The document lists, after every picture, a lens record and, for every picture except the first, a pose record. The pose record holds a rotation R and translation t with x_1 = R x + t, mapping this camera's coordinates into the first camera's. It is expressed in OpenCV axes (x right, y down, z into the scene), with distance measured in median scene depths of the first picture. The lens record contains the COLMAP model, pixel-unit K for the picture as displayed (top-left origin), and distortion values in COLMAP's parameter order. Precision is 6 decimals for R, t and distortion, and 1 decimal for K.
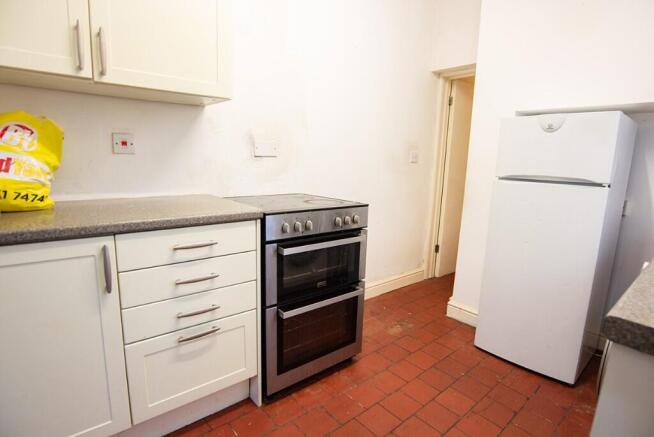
lens RADIAL K [[337.3, 0, 330.2], [0, 337.3, 216.6], [0, 0, 1]] dist [-0.026265, 0.001984]
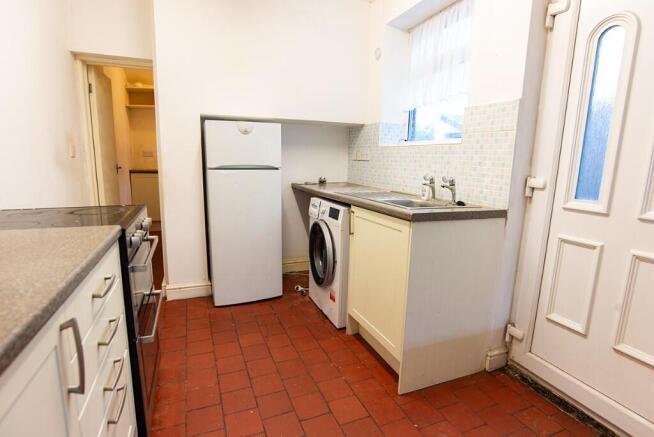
lens RADIAL K [[337.3, 0, 326.4], [0, 337.3, 220.1], [0, 0, 1]] dist [-0.026265, 0.001984]
pose [[0.331681, -0.203745, 0.921127, -0.482880], [0.152154, 0.975170, 0.160911, -0.057666], [-0.931041, 0.086782, 0.354446, 0.153237]]
